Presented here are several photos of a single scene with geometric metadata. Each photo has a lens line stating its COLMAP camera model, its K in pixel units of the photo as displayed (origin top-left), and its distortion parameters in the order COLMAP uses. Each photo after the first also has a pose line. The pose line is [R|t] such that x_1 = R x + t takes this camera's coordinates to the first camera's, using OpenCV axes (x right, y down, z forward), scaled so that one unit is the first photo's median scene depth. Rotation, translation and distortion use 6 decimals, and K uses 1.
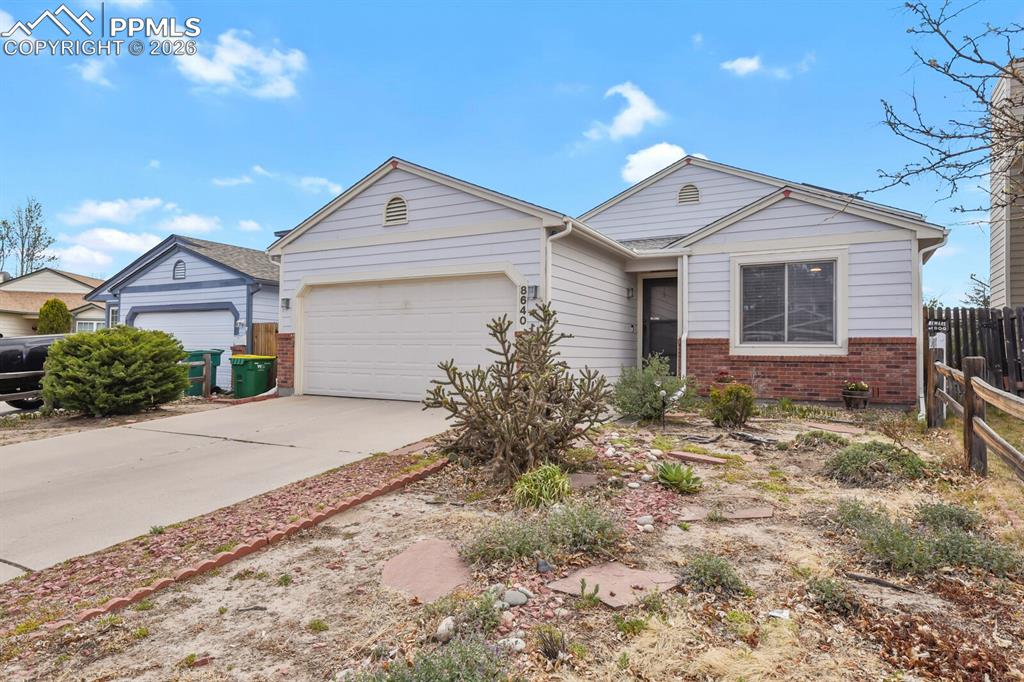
lens RADIAL K [[589.3, 0, 528.3], [0, 589.3, 340.4], [0, 0, 1]] dist [0.030208, 0.000084]
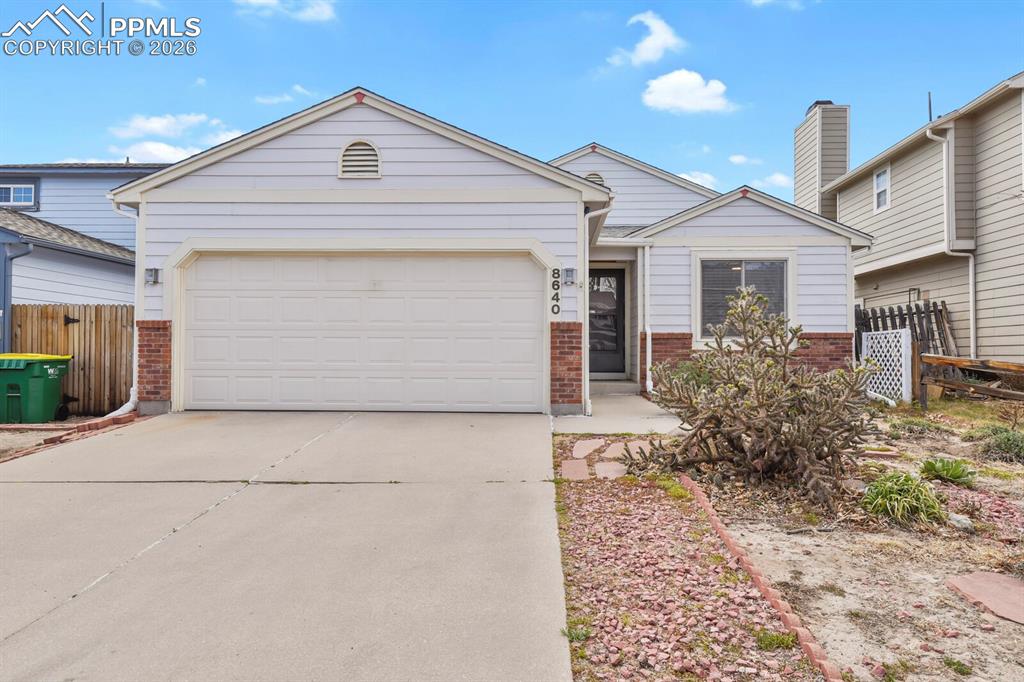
lens RADIAL K [[629.4, 0, 525.7], [0, 629.4, 342.3], [0, 0, 1]] dist [0.030929, -0.000372]
pose [[0.893653, 0.001041, 0.448757, -0.395501], [-0.004195, 0.999973, 0.006034, 0.007336], [-0.448738, -0.007275, 0.893634, 0.184015]]
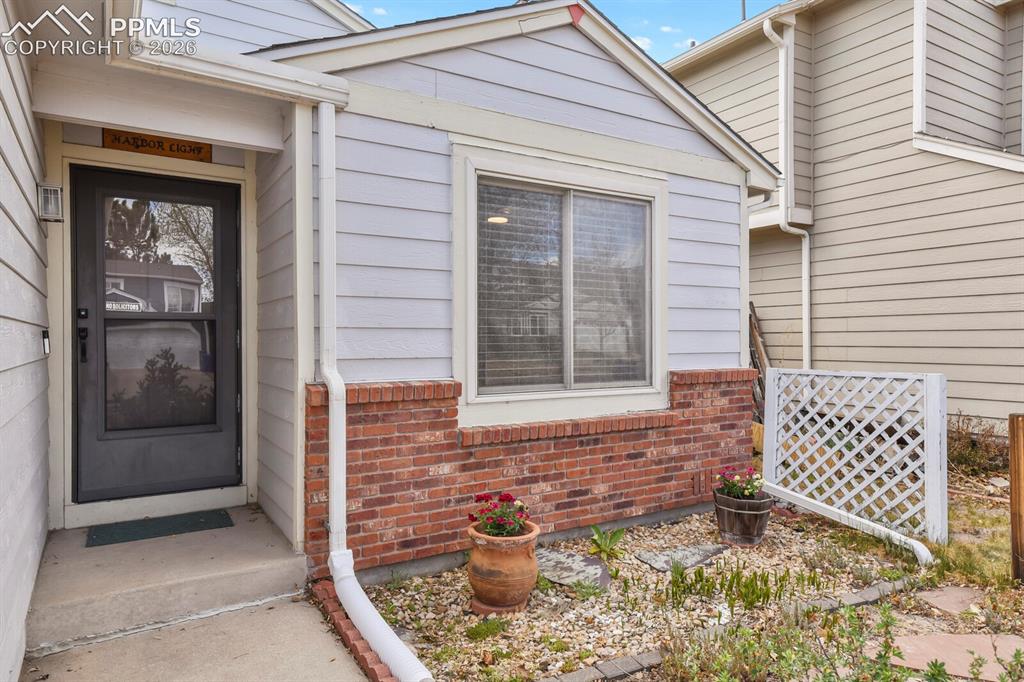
lens RADIAL K [[653.7, 0, 512.0], [0, 653.7, 341.0], [0, 0, 1]] dist [0.030369, -0.000202]
pose [[0.492205, -0.014966, 0.870351, 0.025050], [-0.014991, 0.999558, 0.025666, -0.037910], [-0.870350, -0.025681, 0.491763, 0.807341]]
